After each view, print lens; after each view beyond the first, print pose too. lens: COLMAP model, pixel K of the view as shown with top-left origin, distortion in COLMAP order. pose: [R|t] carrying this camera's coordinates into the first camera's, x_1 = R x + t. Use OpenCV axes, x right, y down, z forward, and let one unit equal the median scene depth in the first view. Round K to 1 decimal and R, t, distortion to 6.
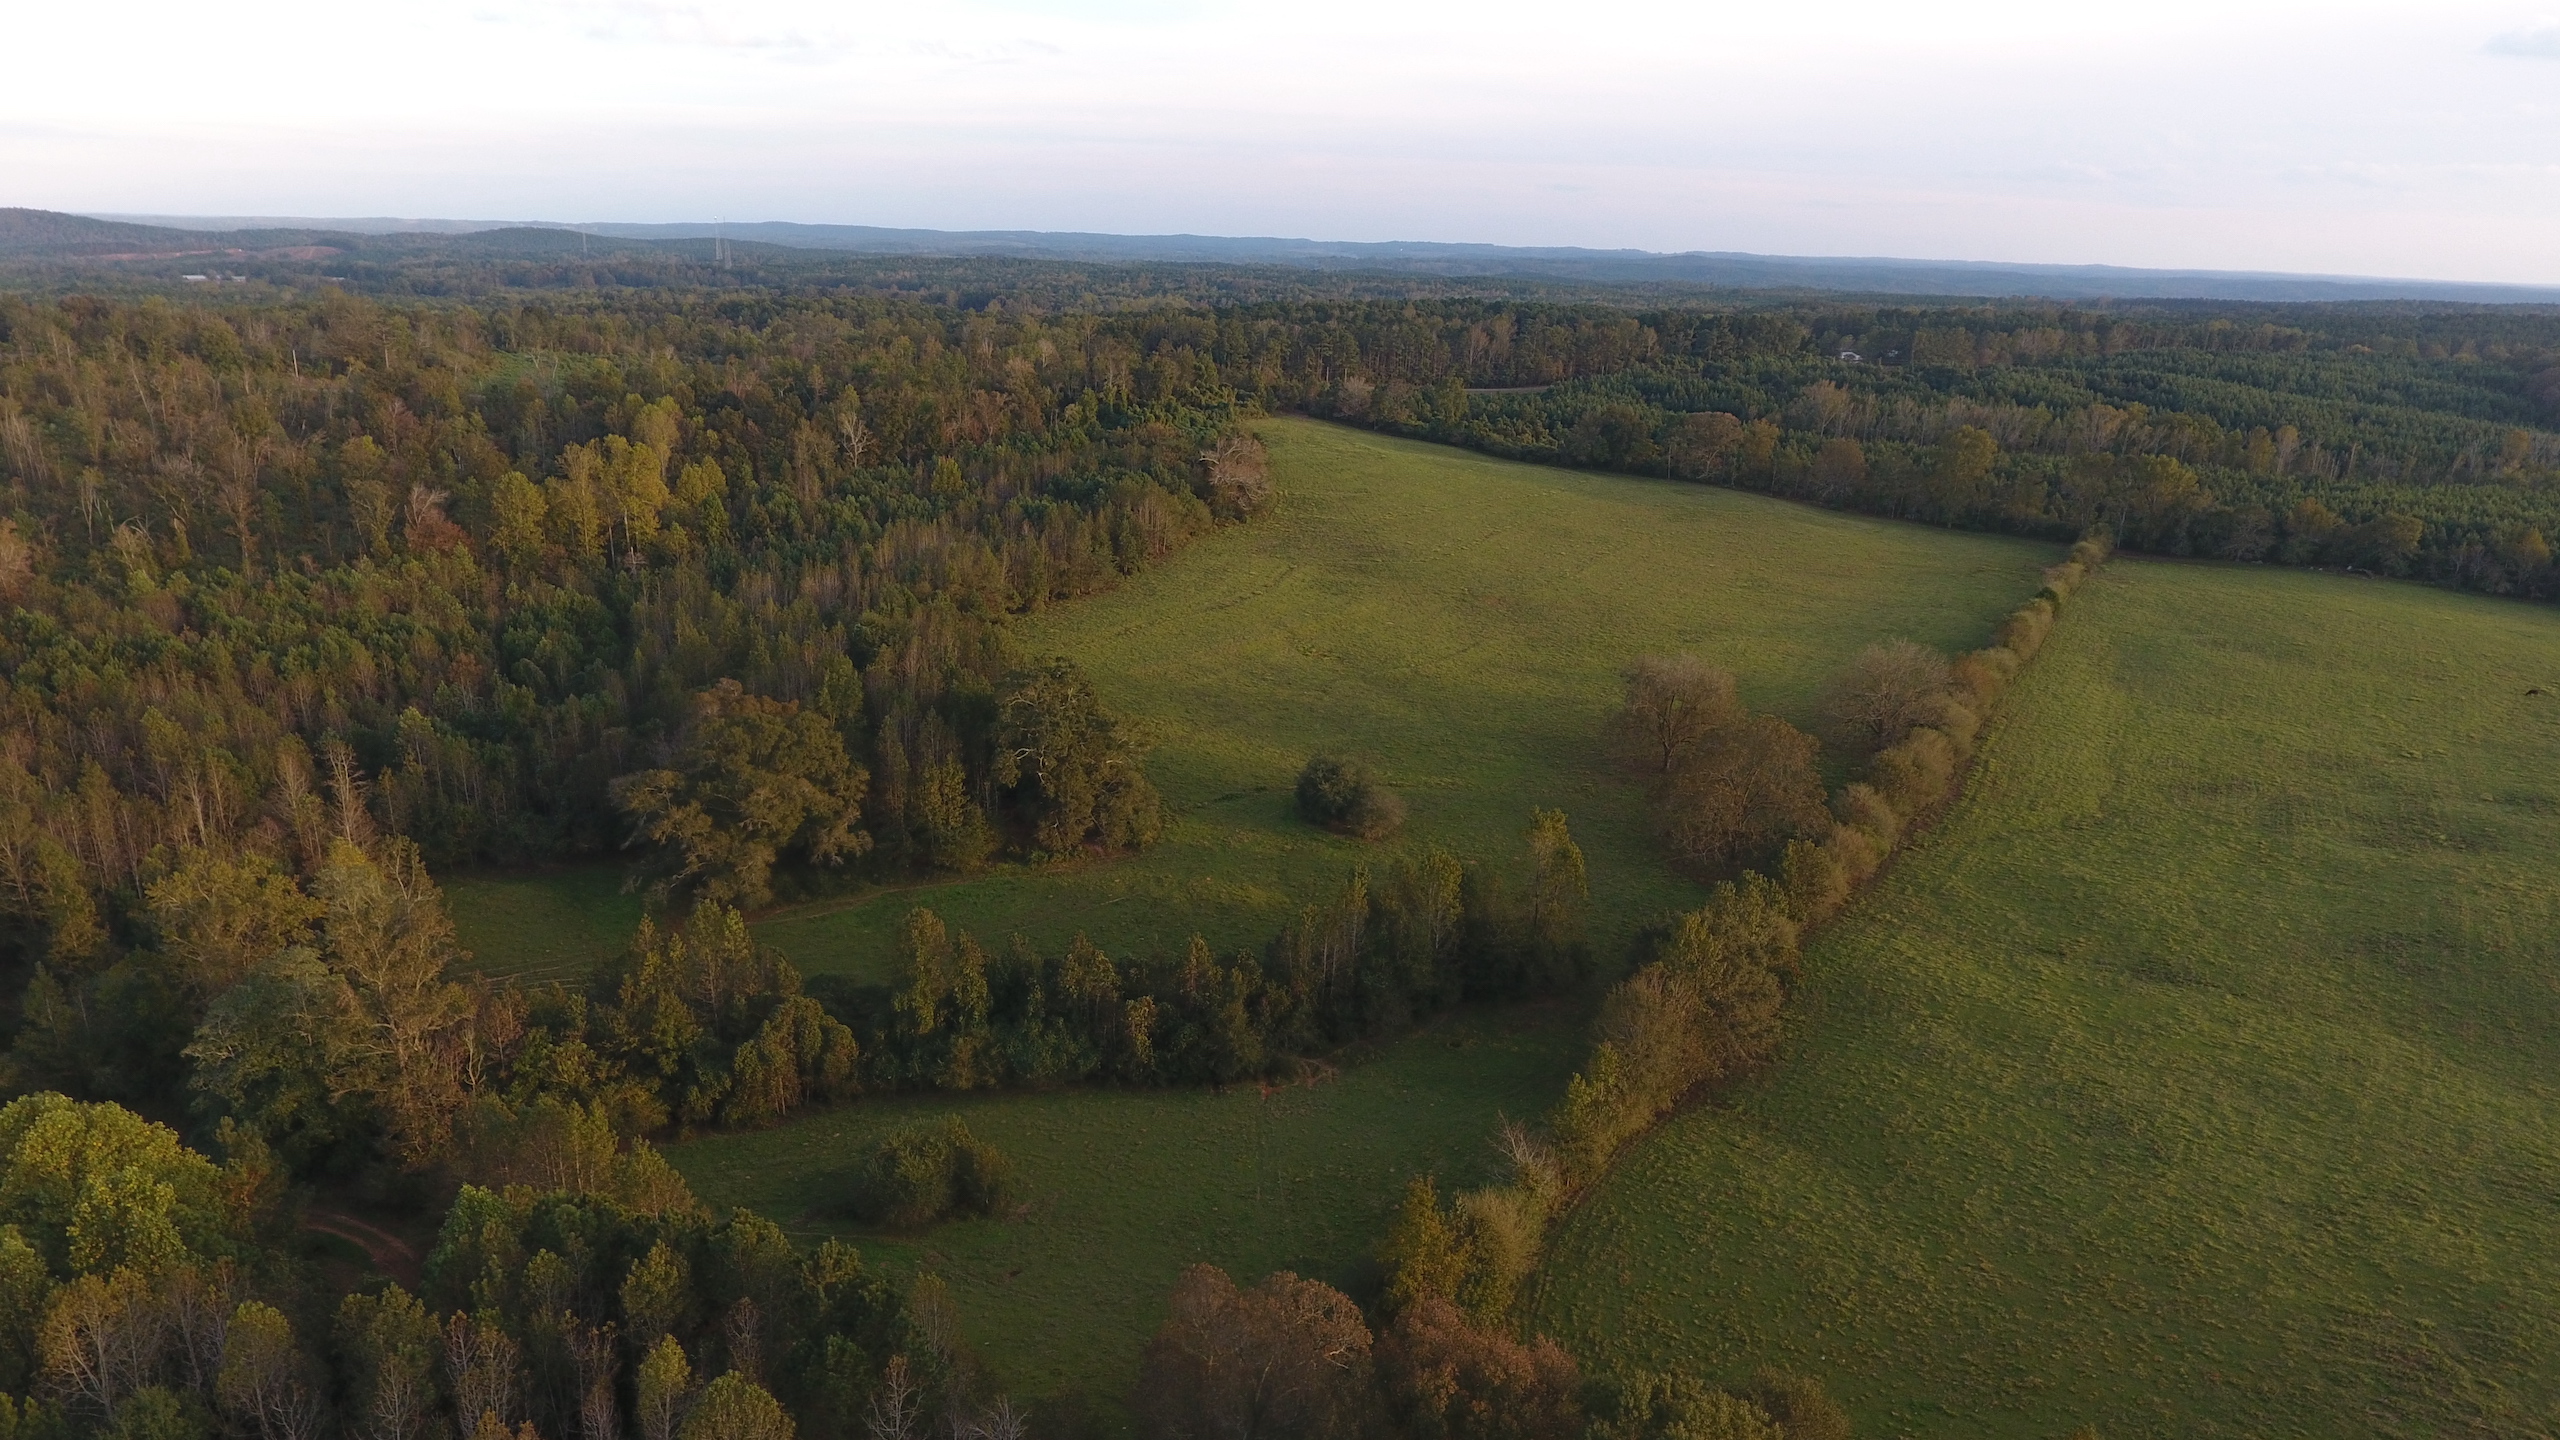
lens RADIAL K [[1505.8, 0, 1264.4], [0, 1505.8, 723.8], [0, 0, 1]] dist [-0.000660, -0.001220]
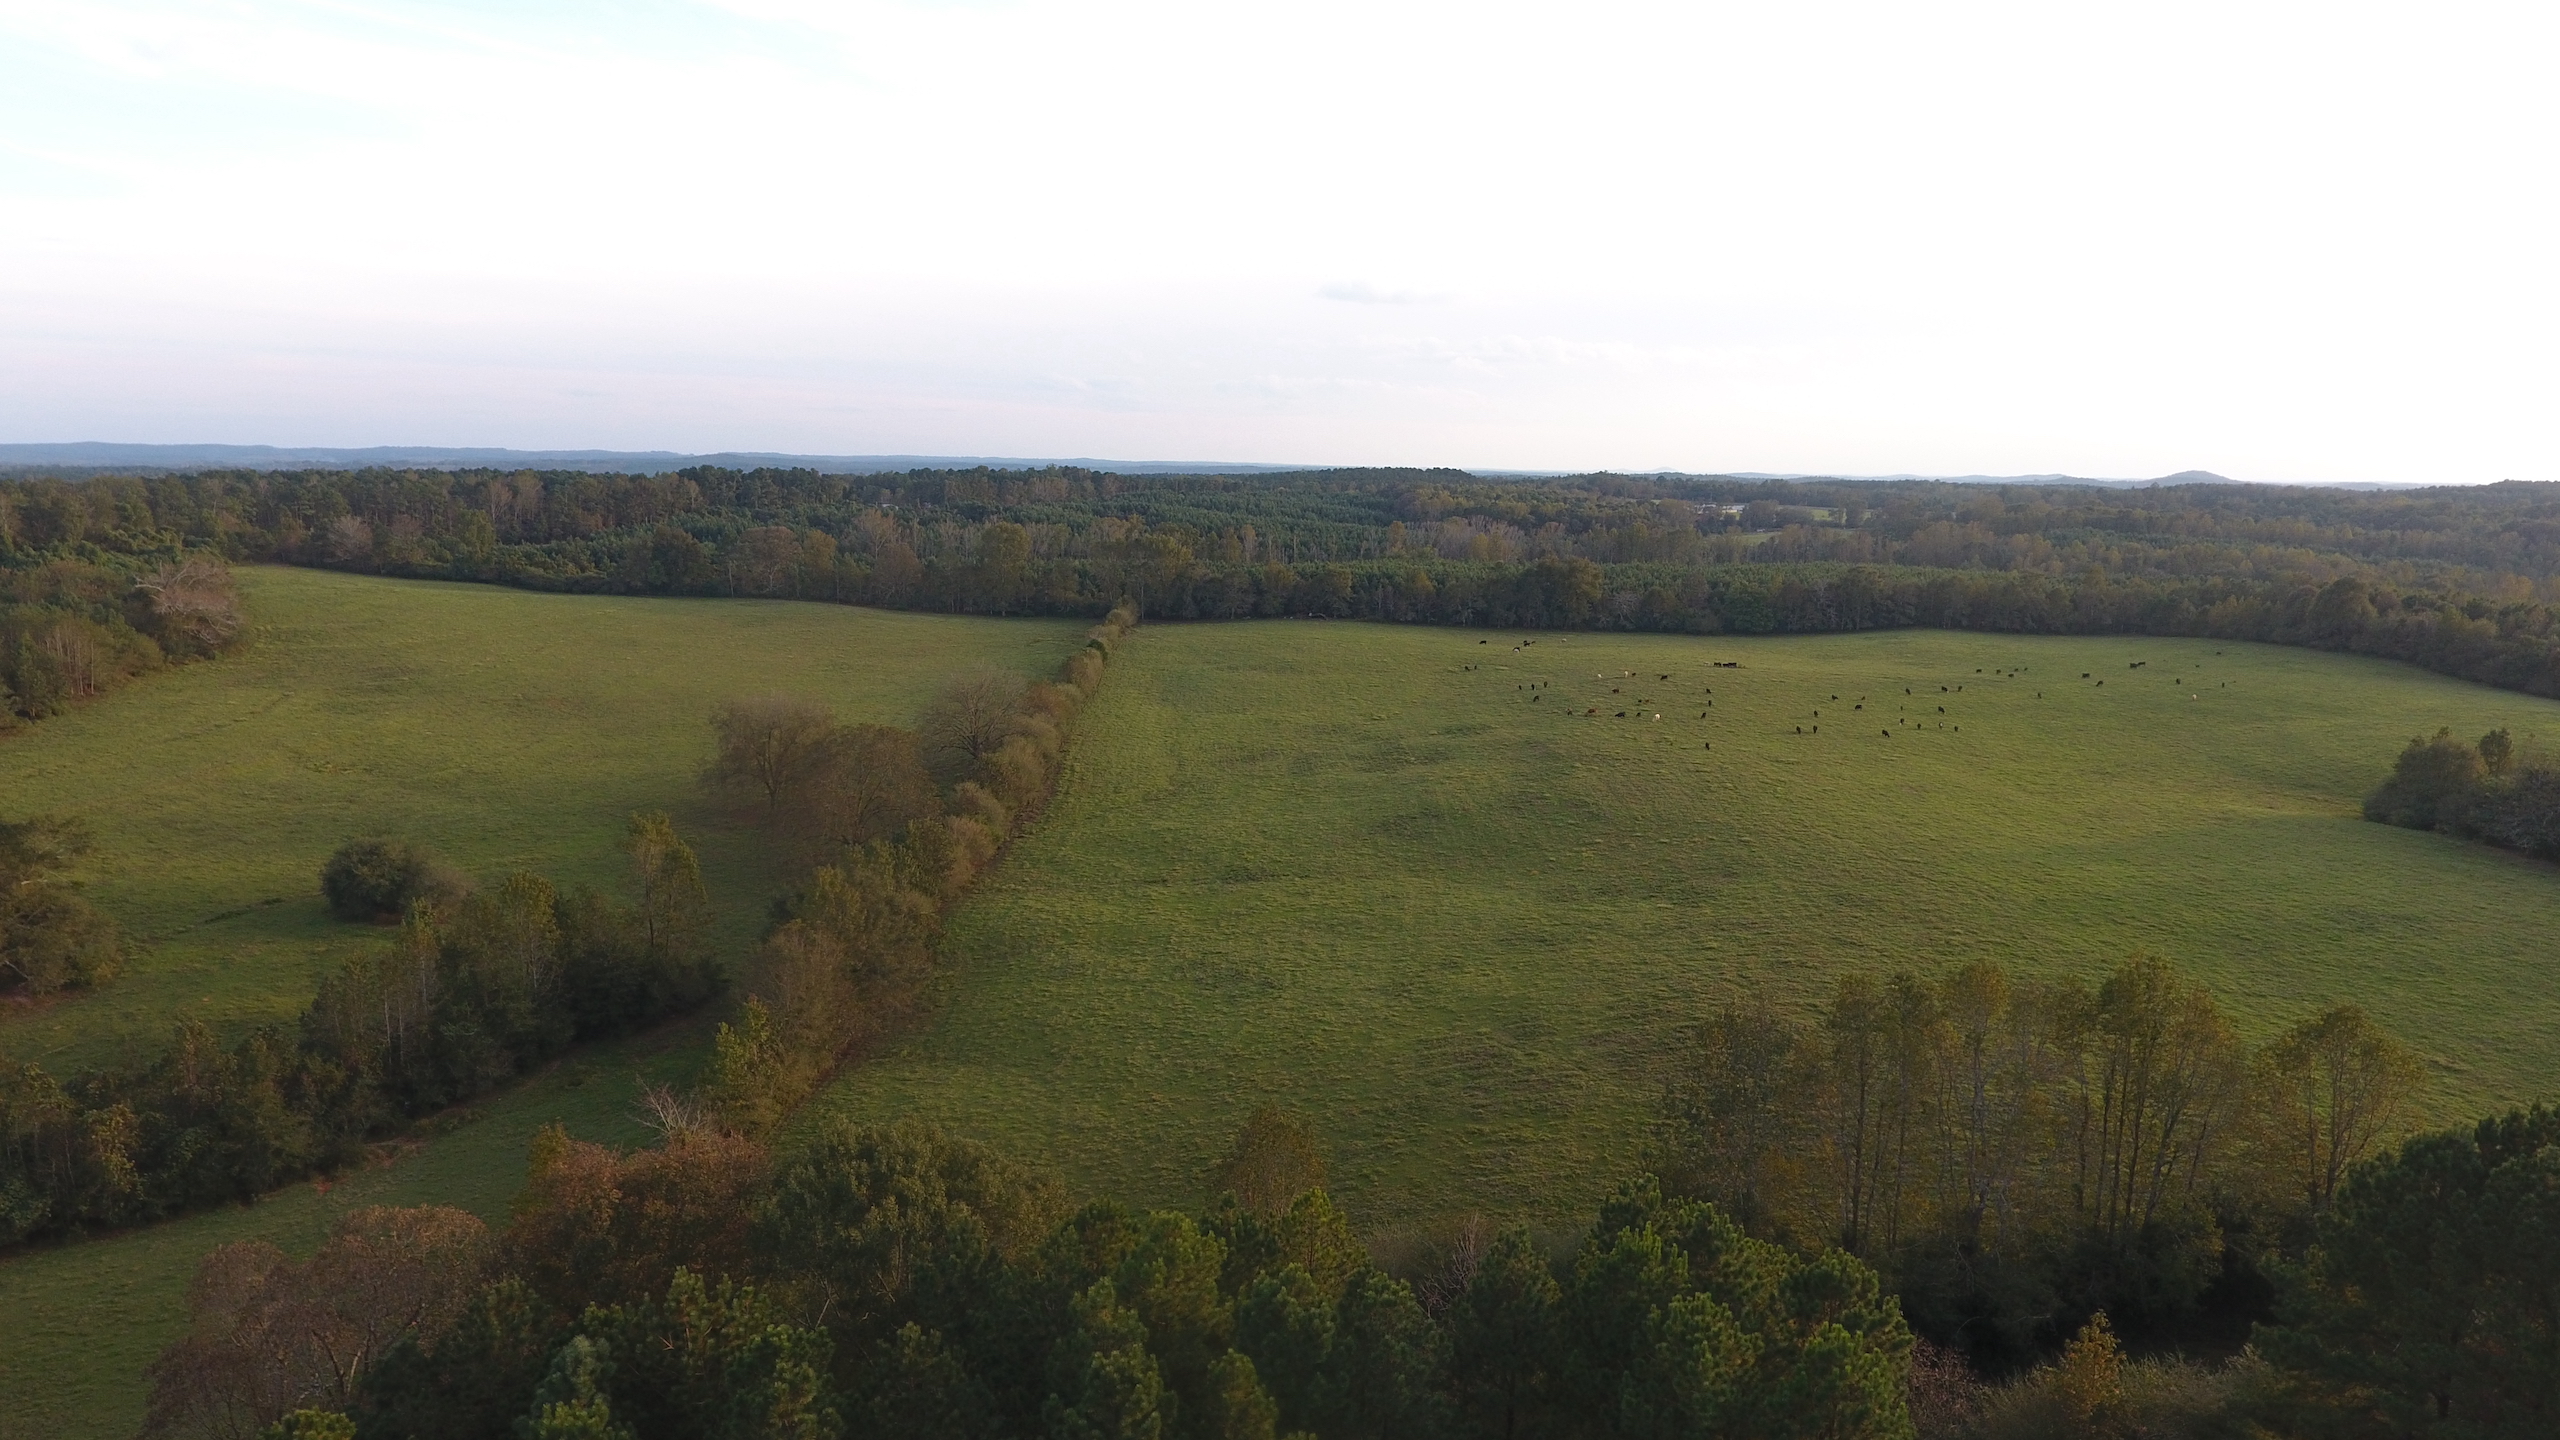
lens RADIAL K [[1505.8, 0, 1263.3], [0, 1505.8, 718.9], [0, 0, 1]] dist [-0.000660, -0.001220]
pose [[0.823273, -0.110933, 0.556700, -0.003647], [0.177694, 0.981793, -0.067140, 0.100755], [-0.539116, 0.154197, 0.827996, 0.034678]]
